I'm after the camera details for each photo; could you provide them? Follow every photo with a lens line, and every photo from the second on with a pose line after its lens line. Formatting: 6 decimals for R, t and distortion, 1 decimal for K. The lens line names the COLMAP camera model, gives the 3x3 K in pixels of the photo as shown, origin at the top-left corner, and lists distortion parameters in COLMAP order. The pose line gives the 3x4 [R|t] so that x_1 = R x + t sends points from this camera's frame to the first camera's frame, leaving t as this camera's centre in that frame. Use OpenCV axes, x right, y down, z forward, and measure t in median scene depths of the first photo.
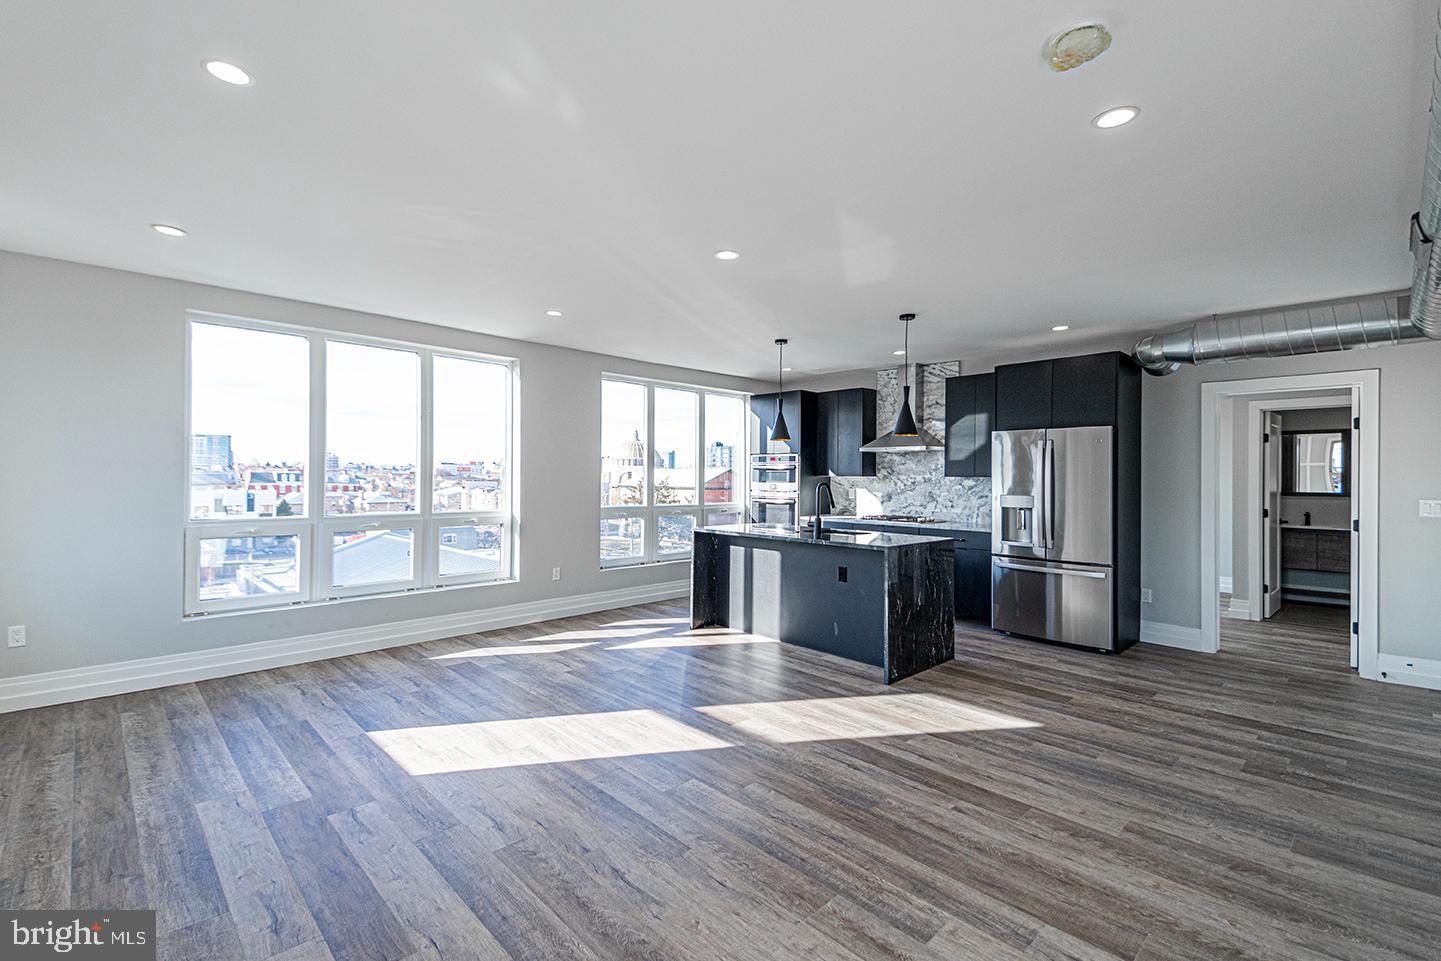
lens RADIAL K [[623.1, 0, 721.9], [0, 623.1, 480.6], [0, 0, 1]] dist [0.069756, -0.038153]
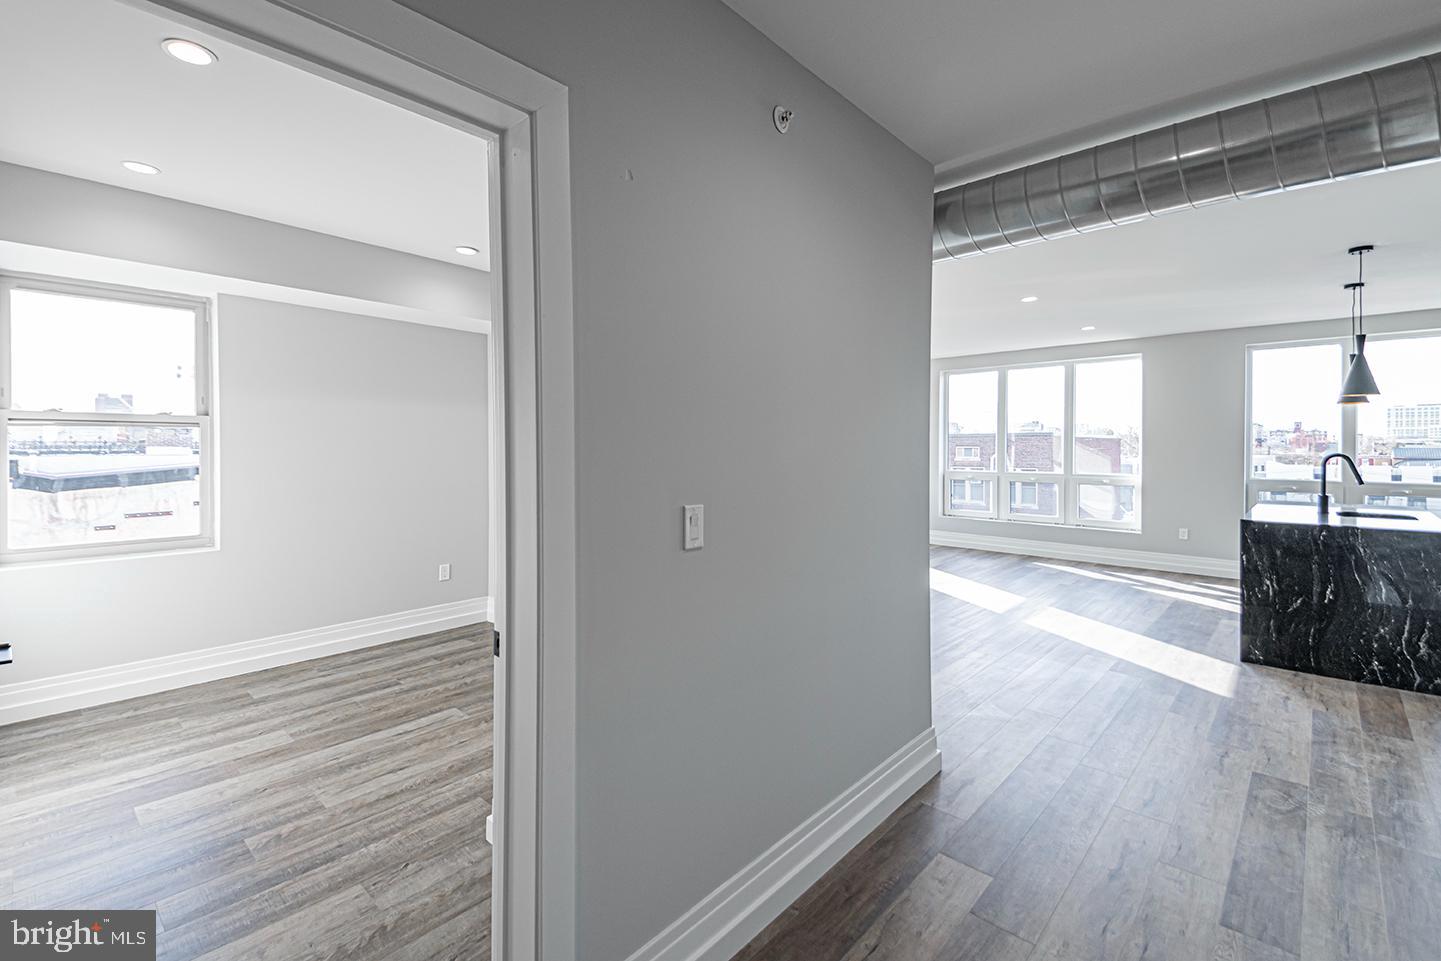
lens RADIAL K [[626.6, 0, 718.5], [0, 626.6, 439.6], [0, 0, 1]] dist [0.000481, -0.005718]
pose [[0.041077, -0.016348, -0.999022, 1.446028], [-0.006227, 0.999843, -0.016617, 0.006877], [0.999137, 0.006903, 0.040968, 0.186638]]
